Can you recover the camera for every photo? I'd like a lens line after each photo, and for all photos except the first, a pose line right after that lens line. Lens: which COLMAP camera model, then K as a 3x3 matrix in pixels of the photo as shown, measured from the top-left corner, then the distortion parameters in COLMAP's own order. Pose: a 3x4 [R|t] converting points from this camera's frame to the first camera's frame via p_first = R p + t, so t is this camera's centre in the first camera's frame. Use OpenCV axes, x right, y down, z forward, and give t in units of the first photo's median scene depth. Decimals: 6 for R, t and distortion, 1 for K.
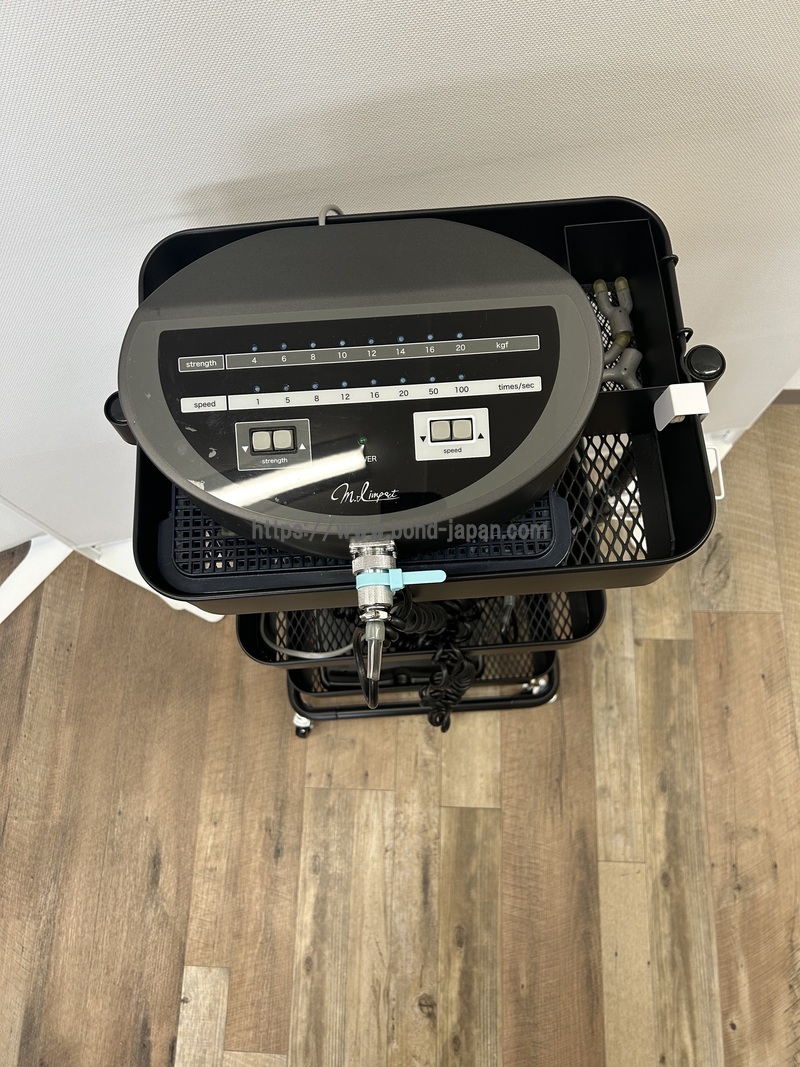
lens RADIAL K [[798.8, 0, 400.0], [0, 798.8, 533.5], [0, 0, 1]] dist [-0.000492, -0.004563]
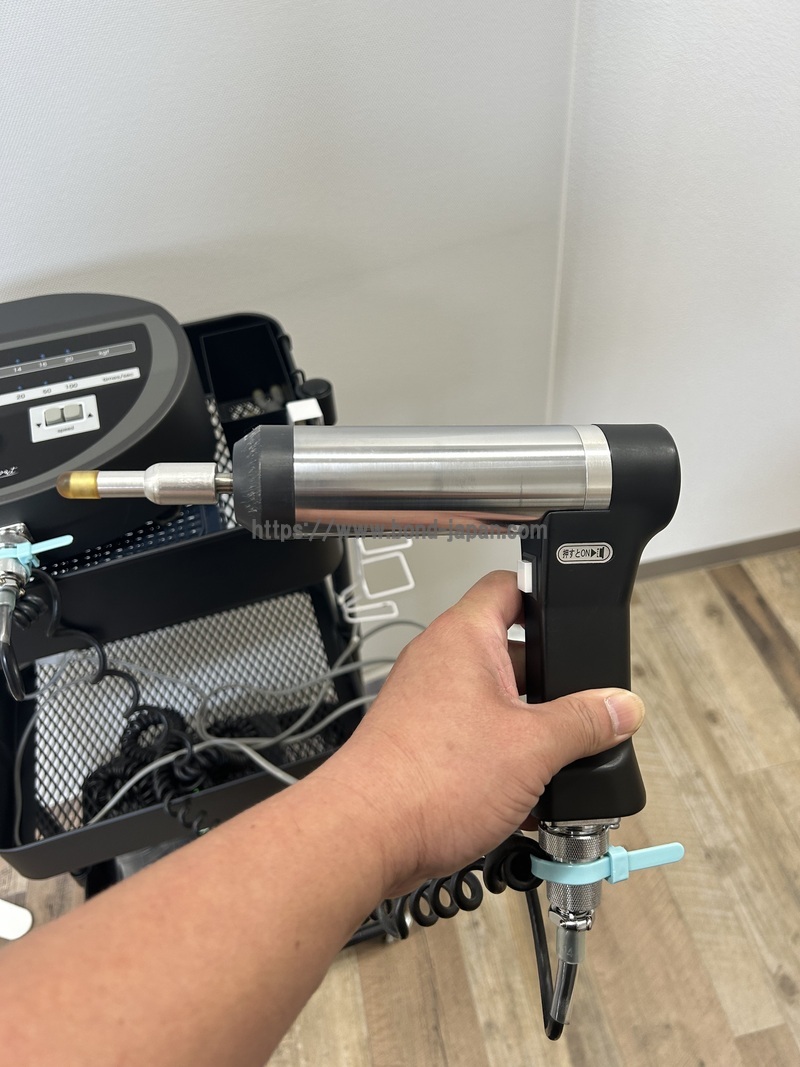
lens RADIAL K [[798.8, 0, 400.0], [0, 798.8, 533.5], [0, 0, 1]] dist [-0.000492, -0.004563]
pose [[0.973827, -0.168041, 0.153049, 0.302362], [0.220509, 0.861759, -0.456888, 0.593139], [-0.055115, 0.478678, 0.876259, 0.040533]]
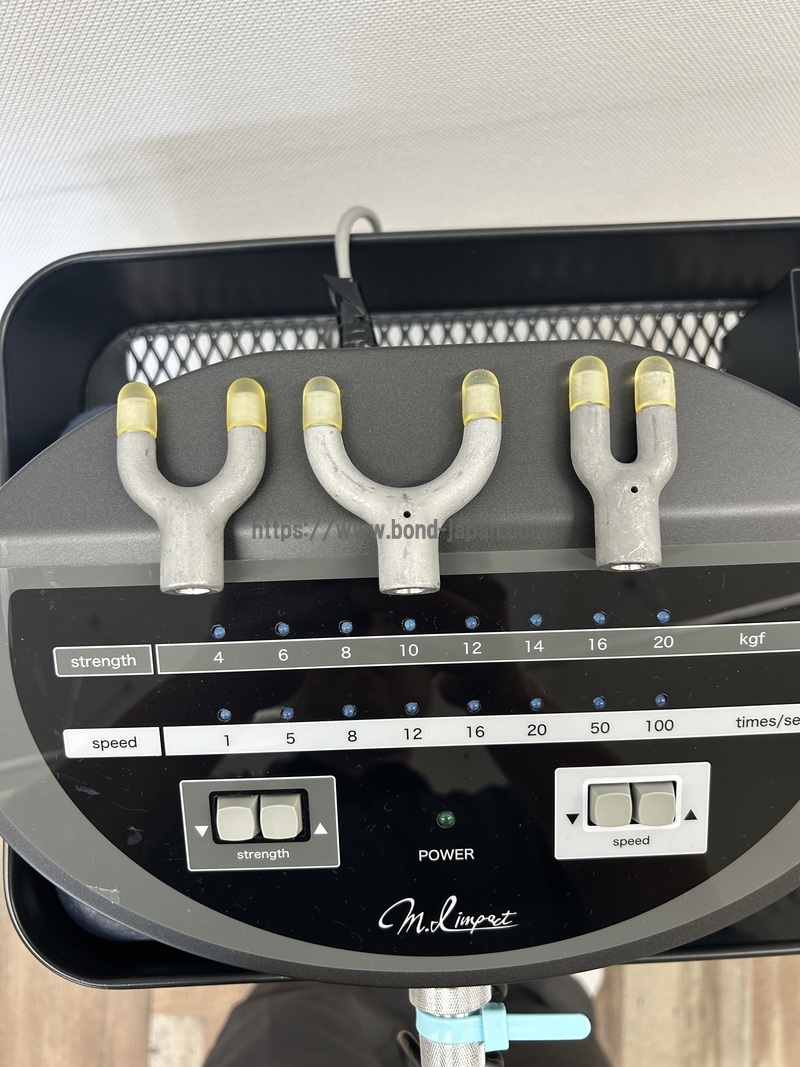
lens RADIAL K [[813.9, 0, 403.8], [0, 813.9, 508.1], [0, 0, 1]] dist [-0.038434, -0.003537]
pose [[0.999287, 0.017374, 0.033512, -0.084303], [-0.021655, 0.991023, 0.131922, -0.334612], [-0.030920, -0.132554, 0.990693, 0.496059]]
